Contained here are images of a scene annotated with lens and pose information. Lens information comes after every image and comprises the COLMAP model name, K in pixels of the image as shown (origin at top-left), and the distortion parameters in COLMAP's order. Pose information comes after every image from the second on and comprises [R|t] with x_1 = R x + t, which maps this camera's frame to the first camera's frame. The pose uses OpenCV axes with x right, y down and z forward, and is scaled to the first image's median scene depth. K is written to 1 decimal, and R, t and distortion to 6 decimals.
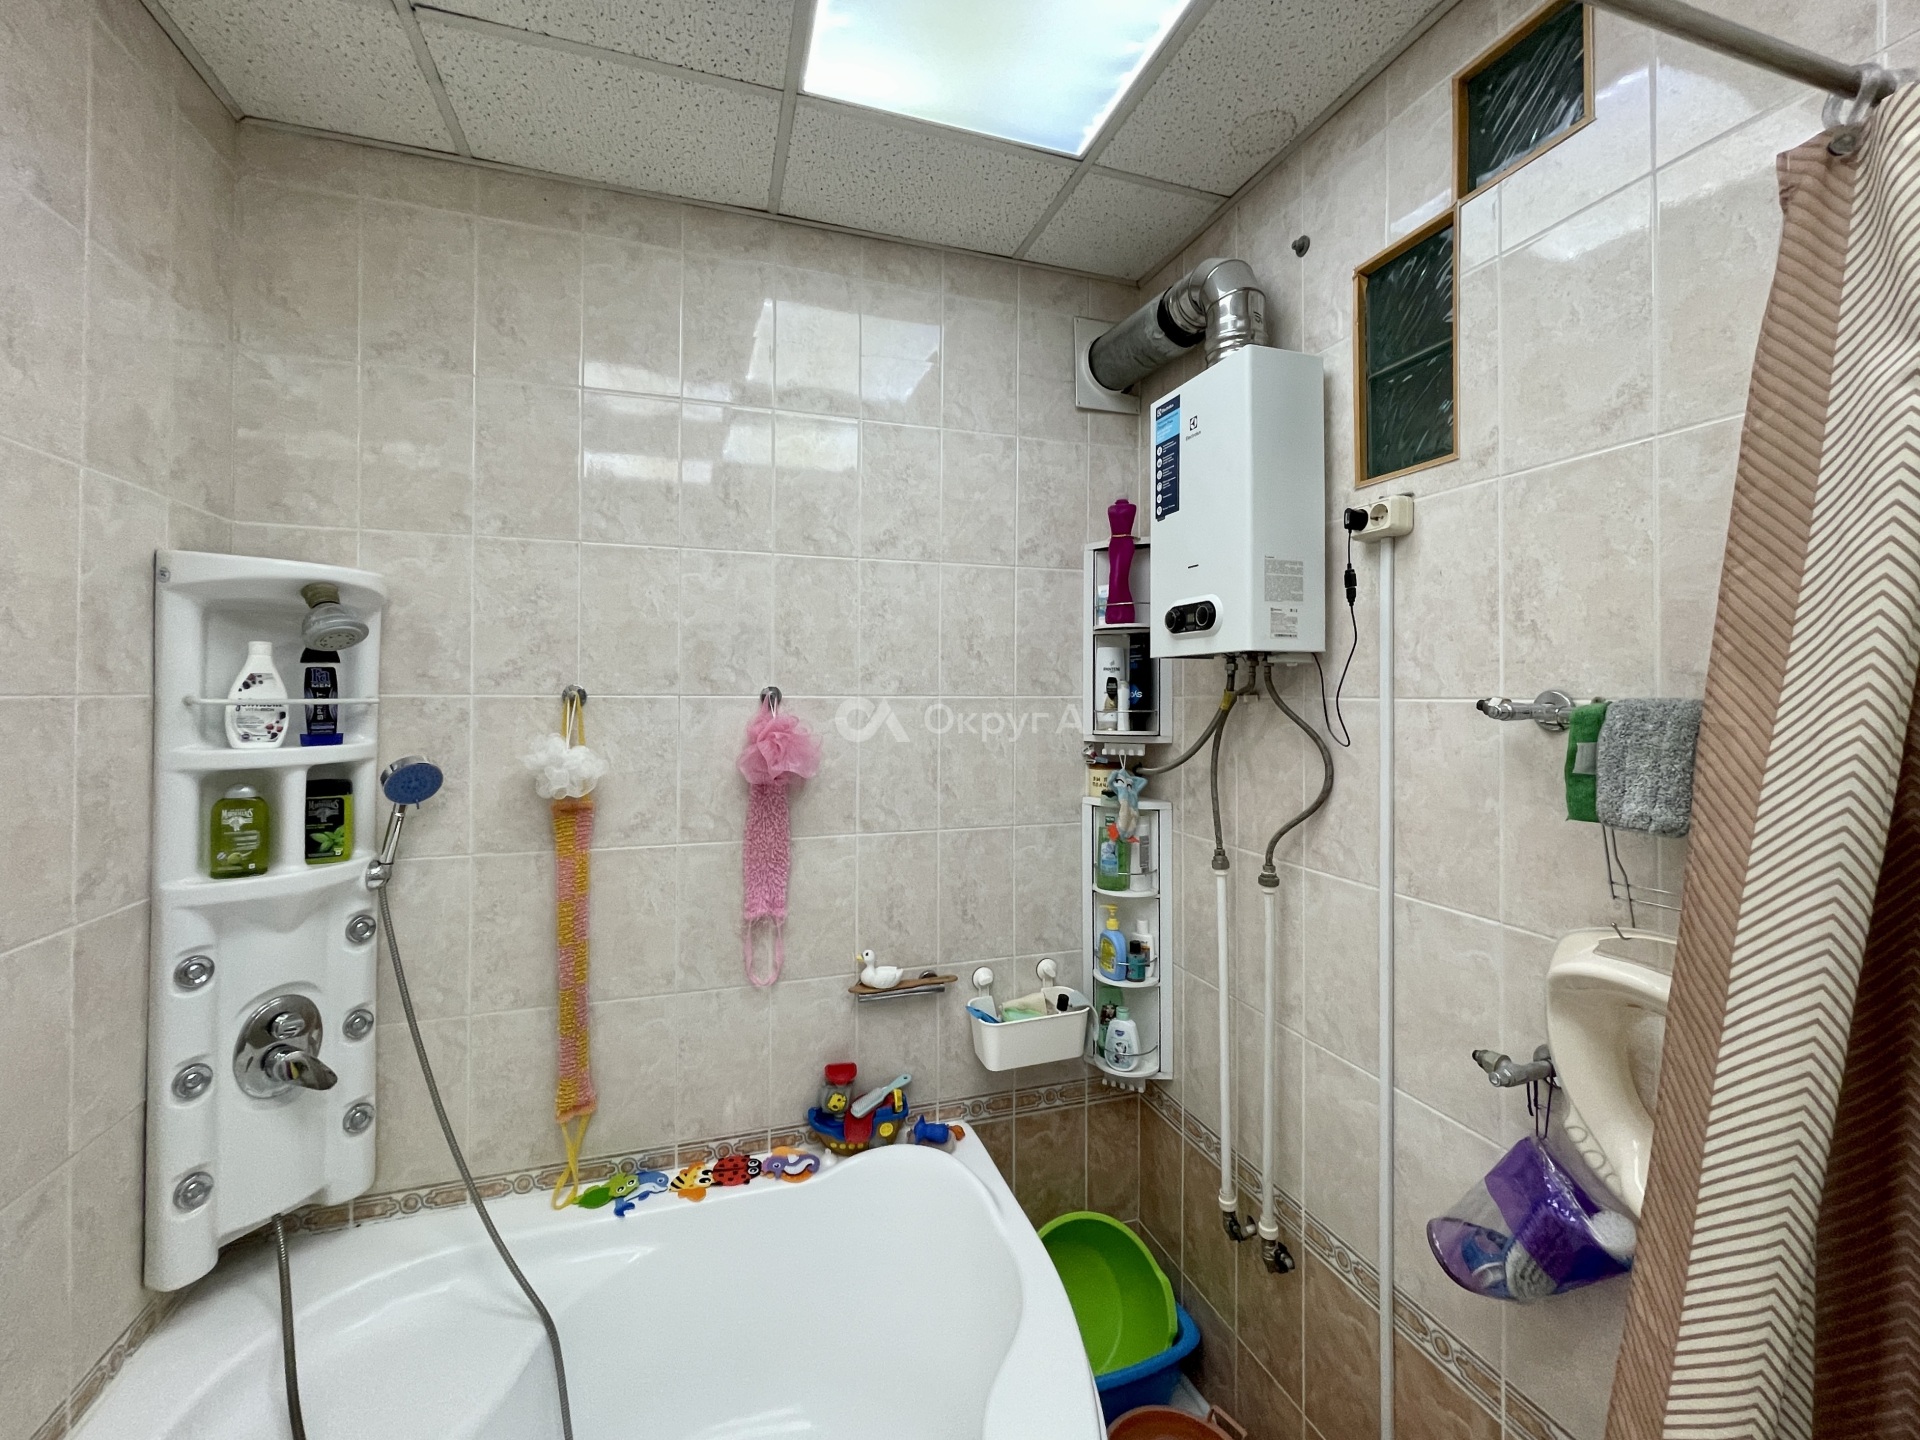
lens RADIAL K [[819.3, 0, 967.7], [0, 819.3, 702.7], [0, 0, 1]] dist [0.002423, -0.000411]
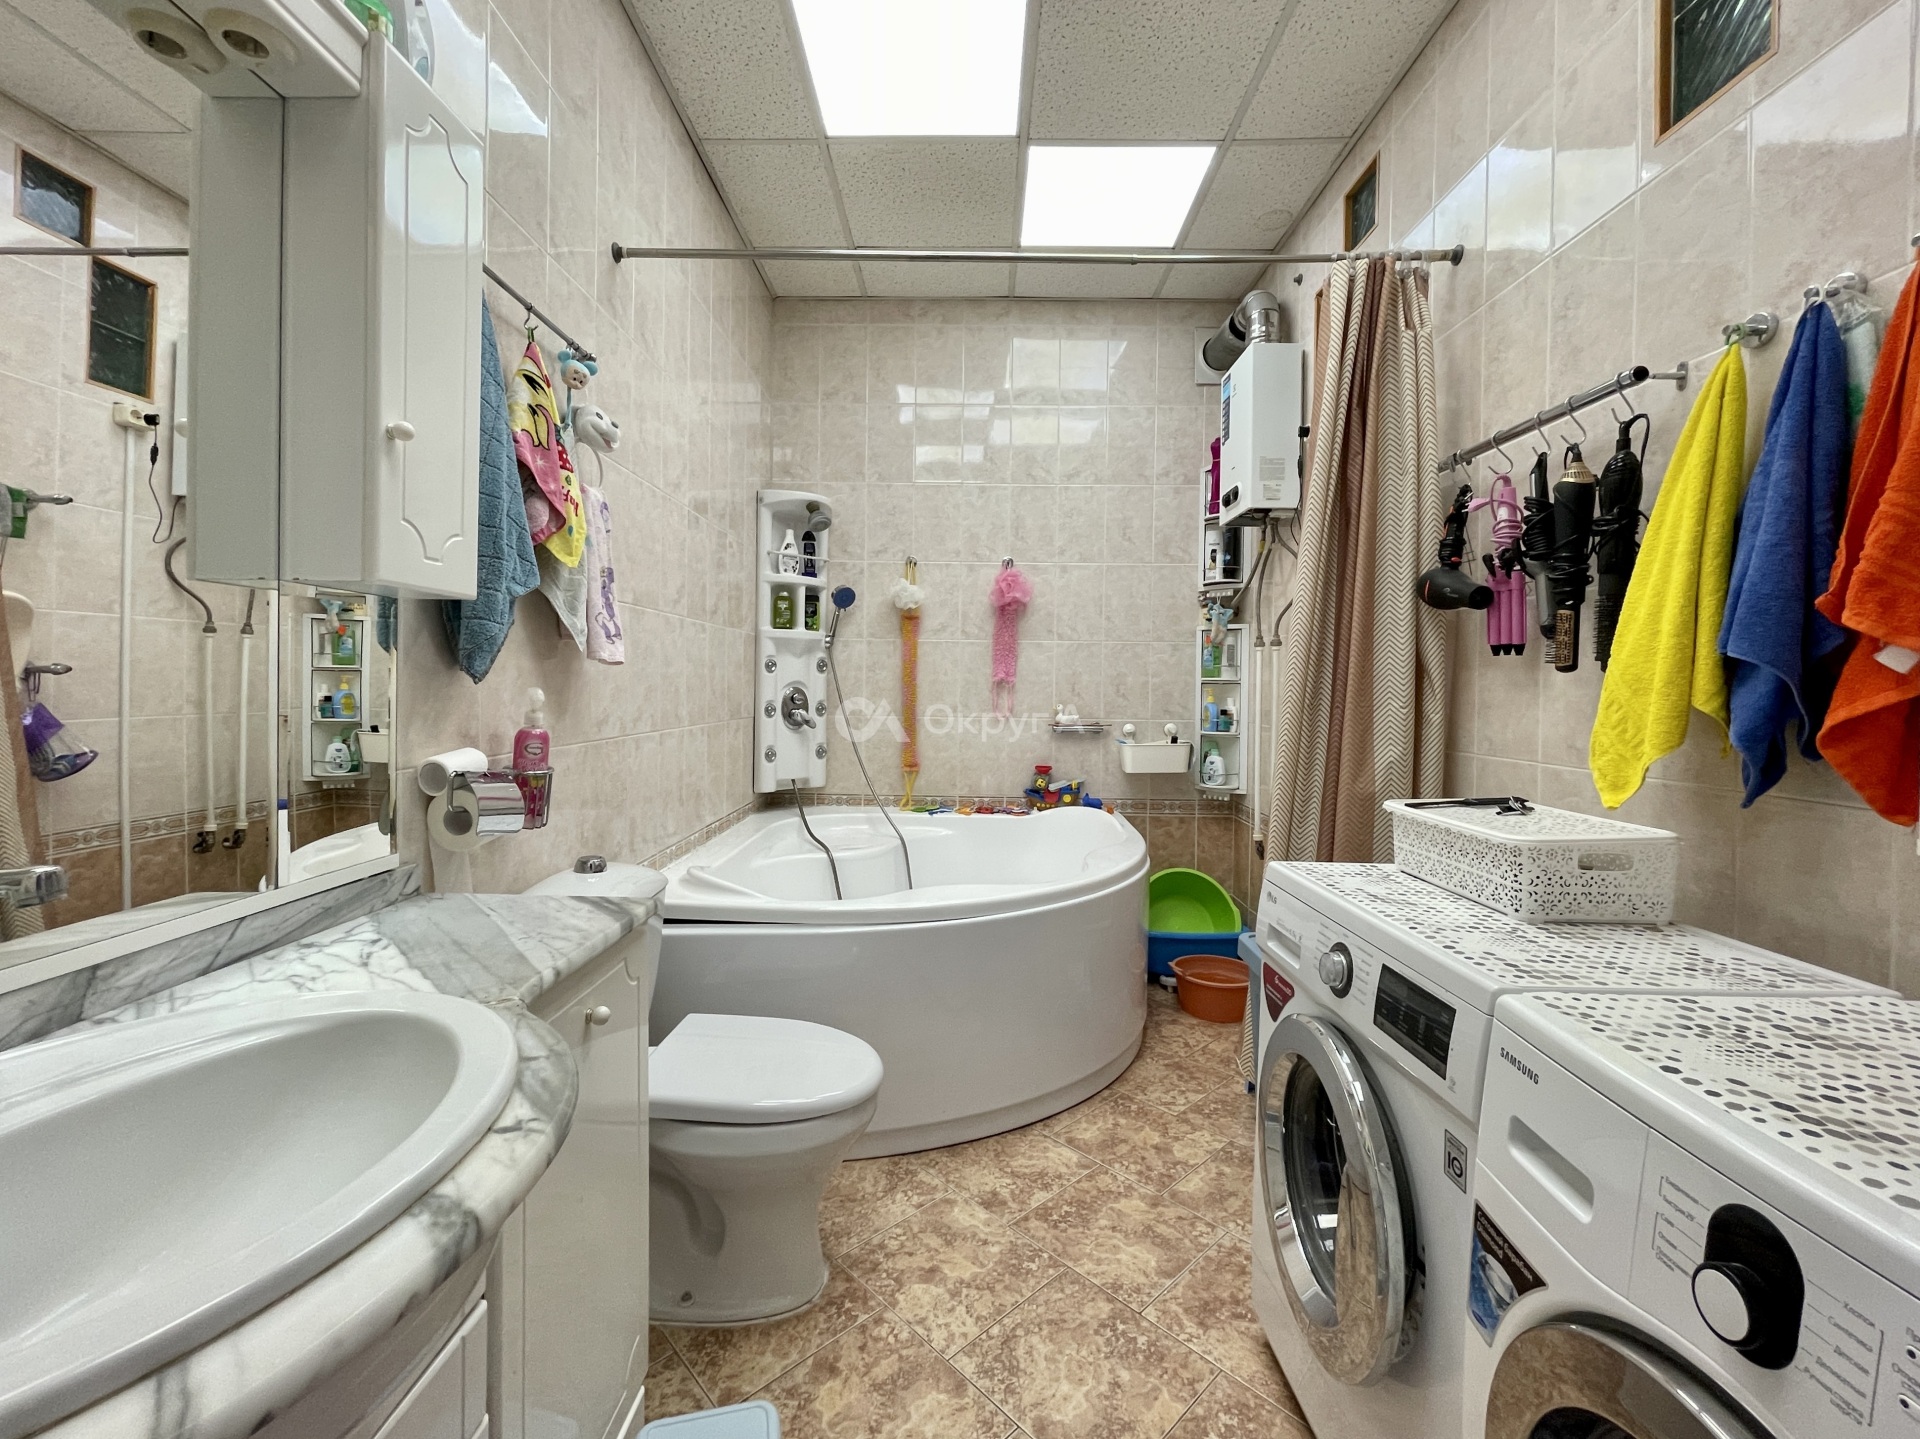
lens RADIAL K [[819.3, 0, 967.7], [0, 819.3, 702.2], [0, 0, 1]] dist [0.002423, -0.000411]
pose [[0.946815, 0.011395, -0.321577, 0.276401], [-0.008020, 0.999898, 0.011818, 0.293992], [0.321679, -0.008610, 0.946810, -0.793397]]
